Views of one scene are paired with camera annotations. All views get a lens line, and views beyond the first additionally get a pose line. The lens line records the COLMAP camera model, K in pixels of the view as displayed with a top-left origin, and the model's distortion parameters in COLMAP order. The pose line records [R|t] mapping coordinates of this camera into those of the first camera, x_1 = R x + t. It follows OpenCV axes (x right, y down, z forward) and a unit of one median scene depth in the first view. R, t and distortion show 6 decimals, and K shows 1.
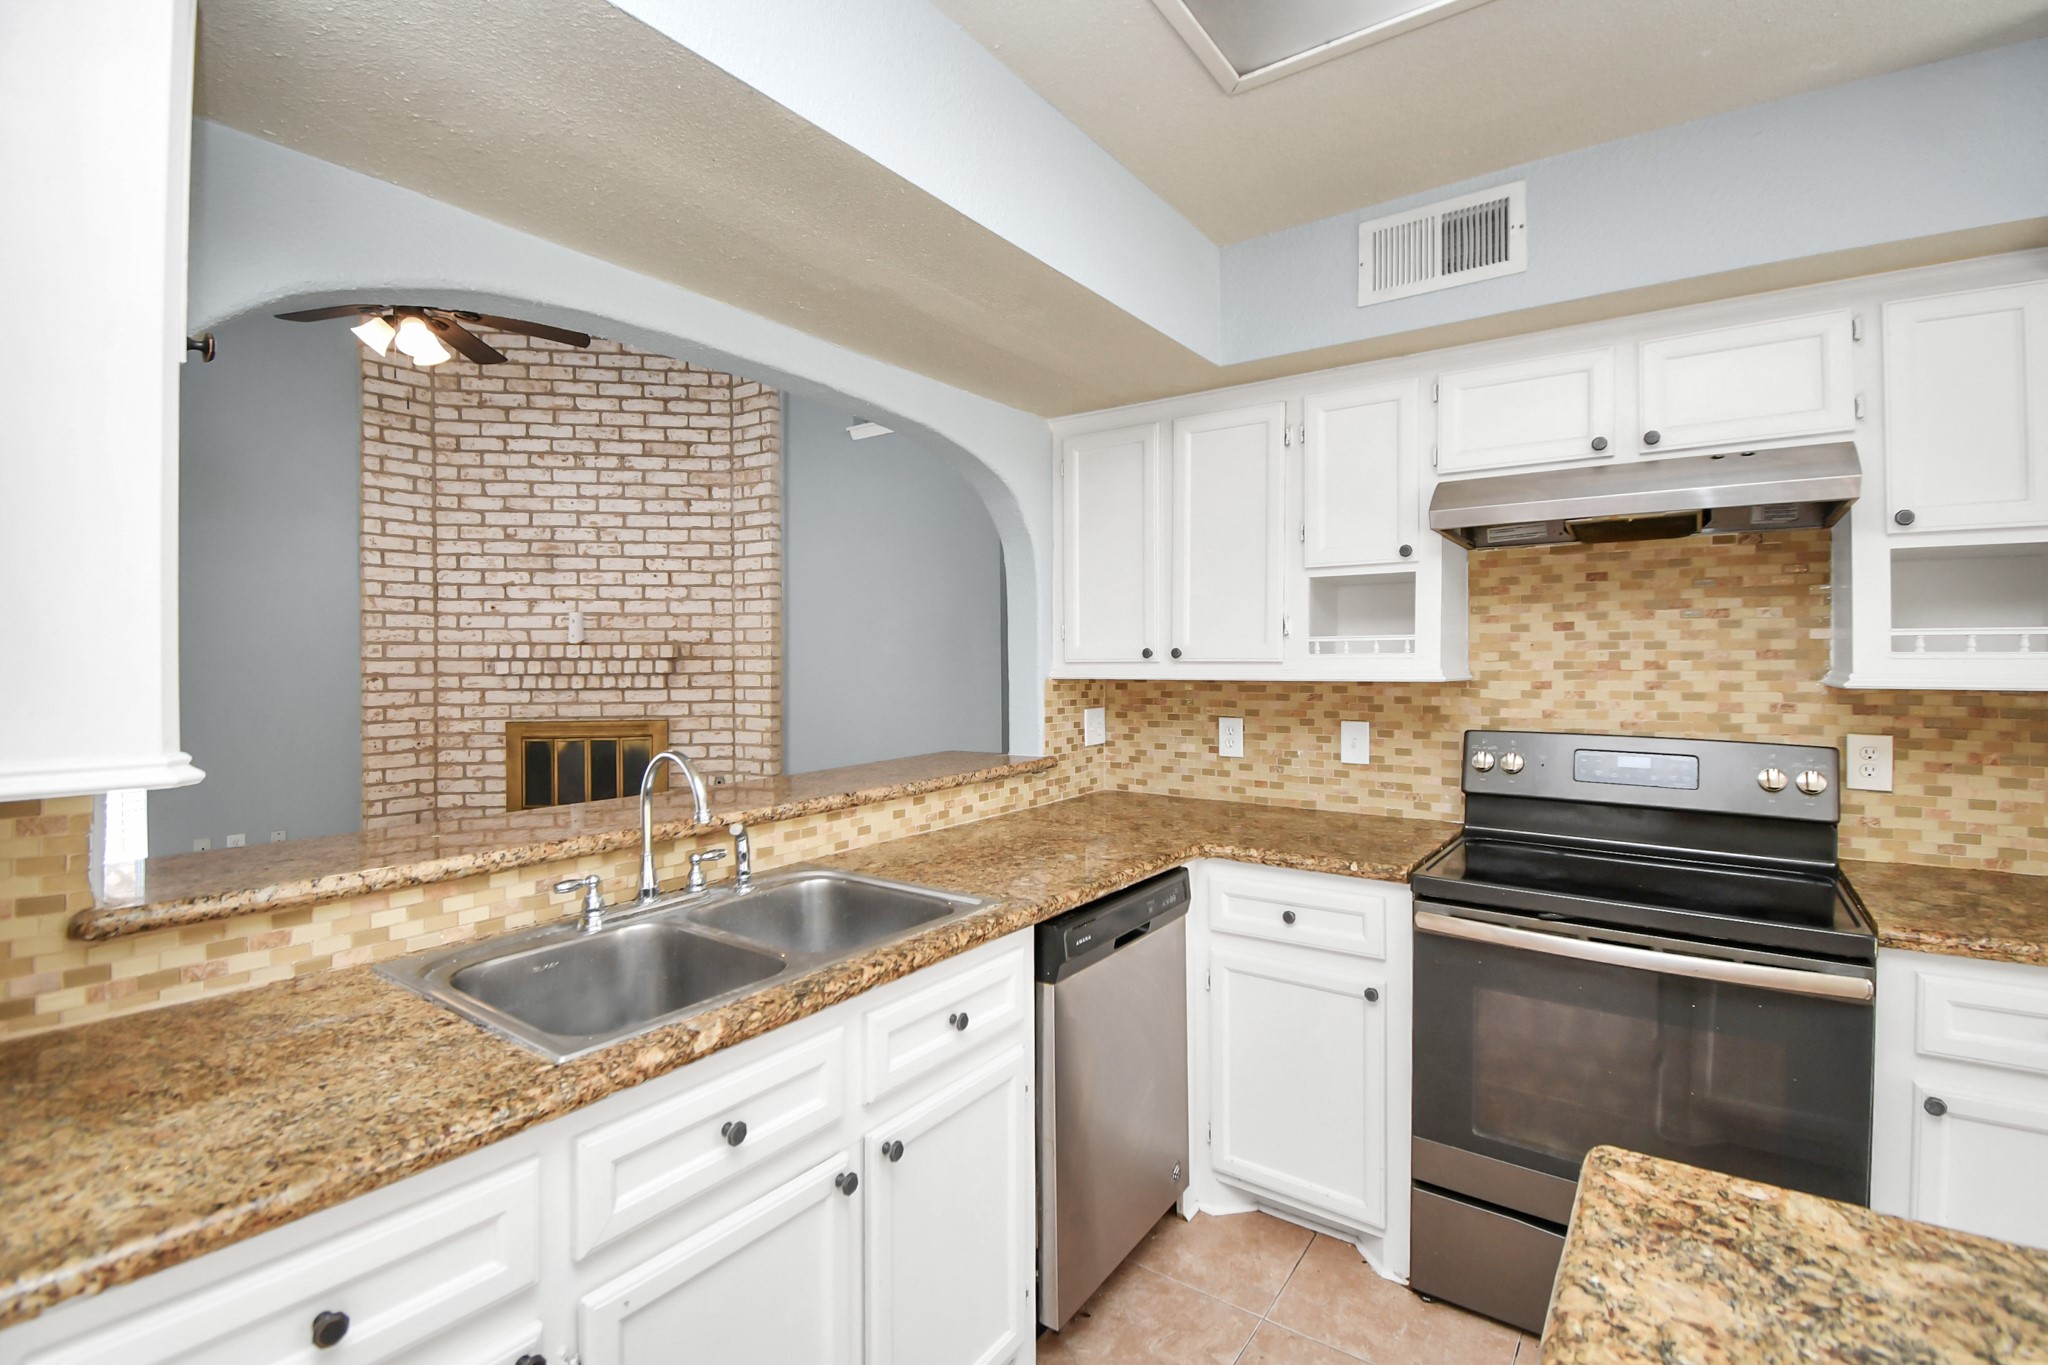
lens RADIAL K [[938.8, 0, 1025.7], [0, 938.8, 660.0], [0, 0, 1]] dist [0.015250, -0.022151]
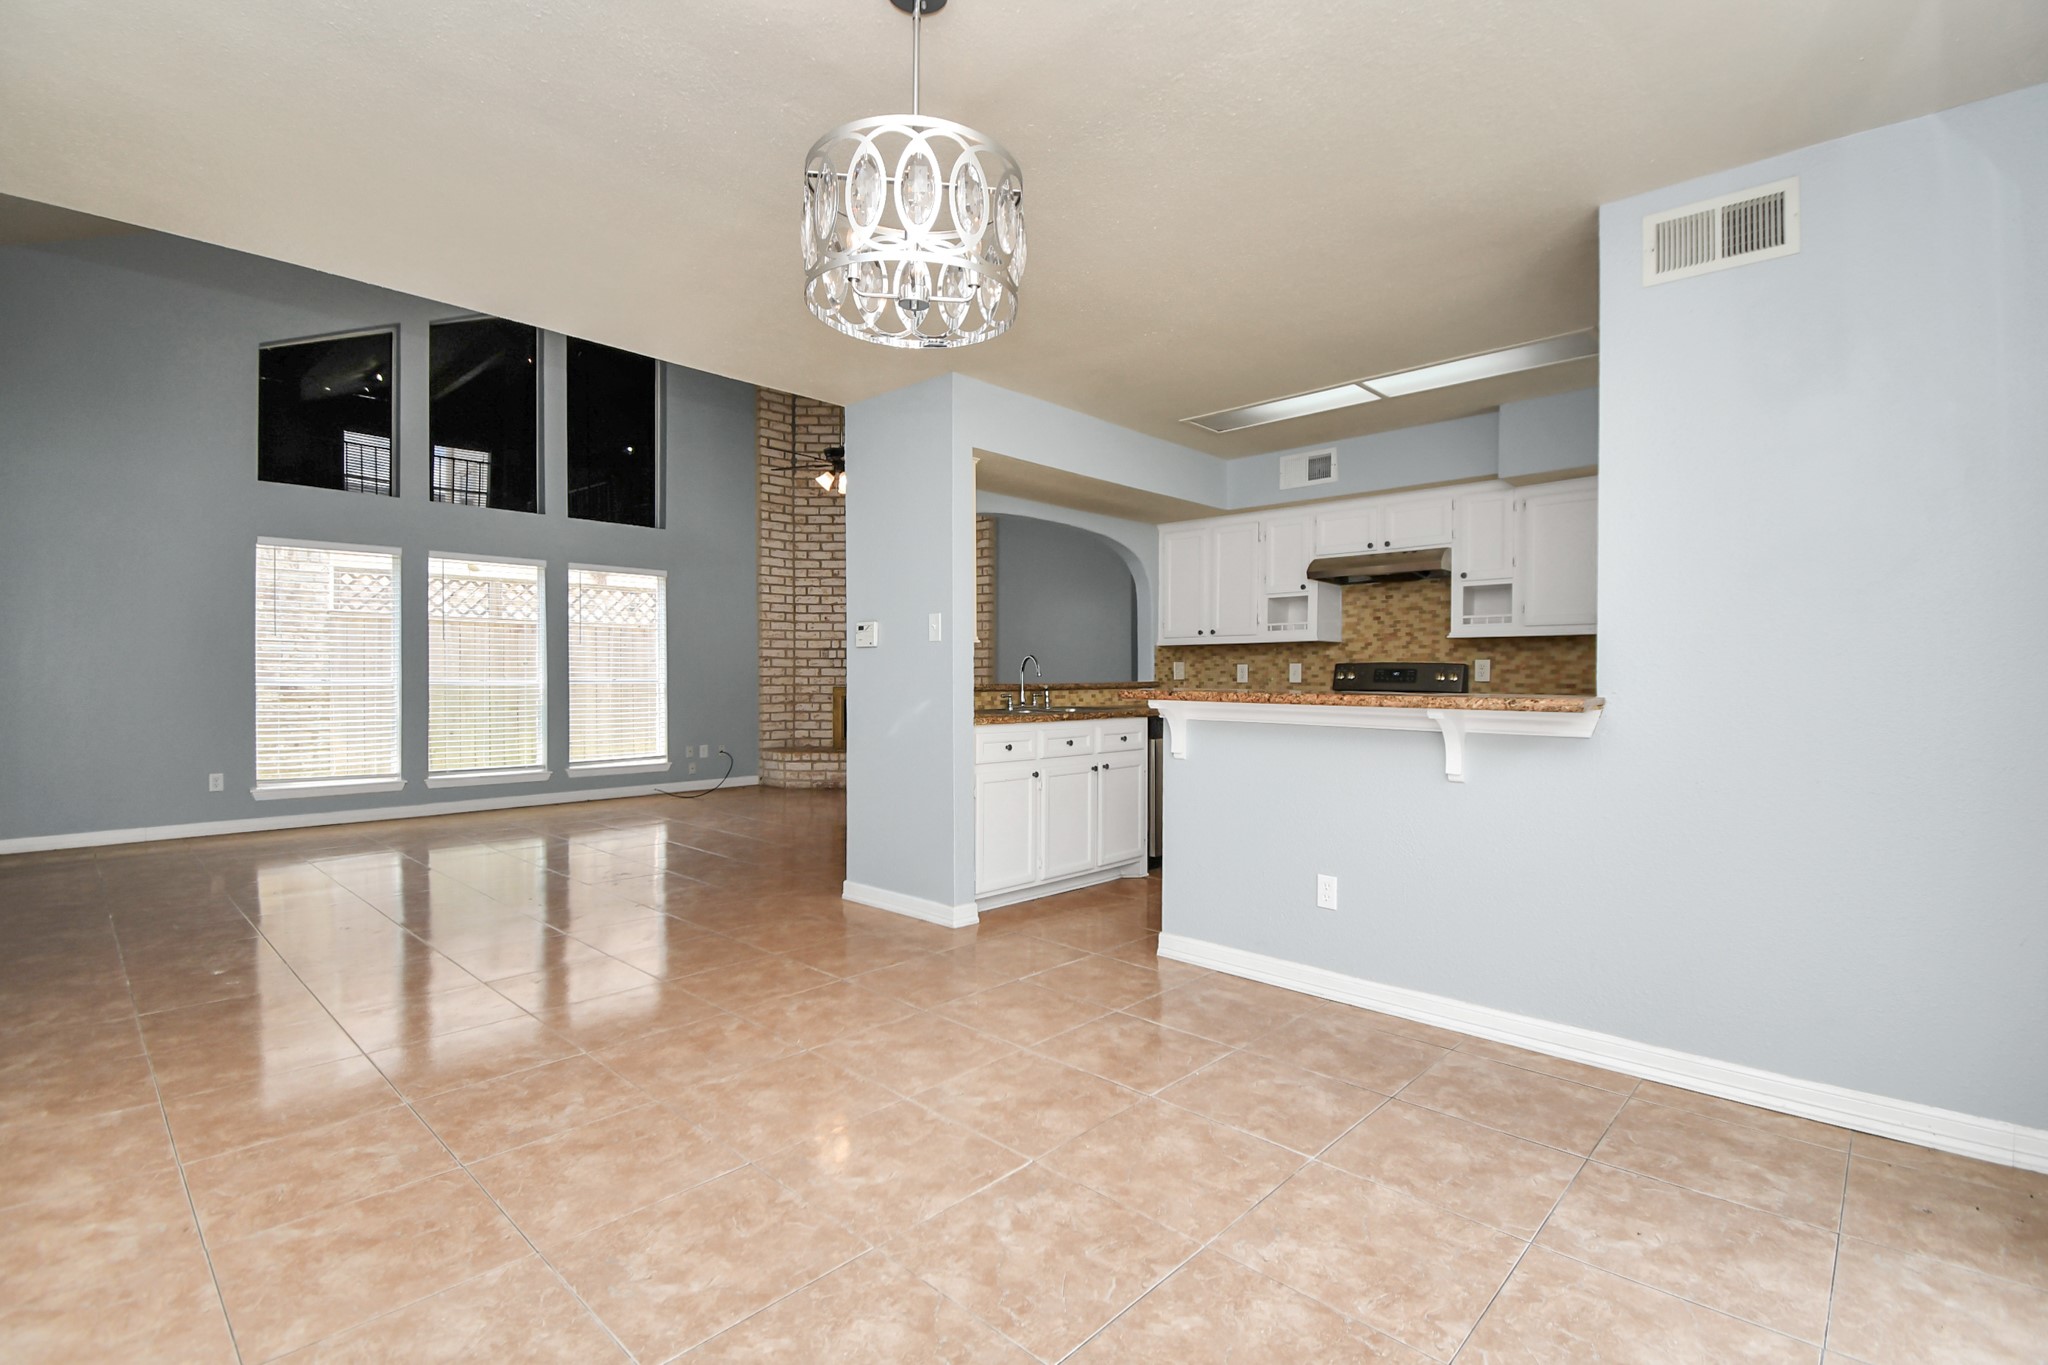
lens RADIAL K [[993.6, 0, 988.0], [0, 993.6, 696.7], [0, 0, 1]] dist [0.000884, 0.000170]
pose [[0.984663, 0.008950, -0.174237, 0.022402], [-0.006274, 0.999854, 0.015902, 0.053608], [0.174354, -0.014565, 0.984575, -0.683034]]
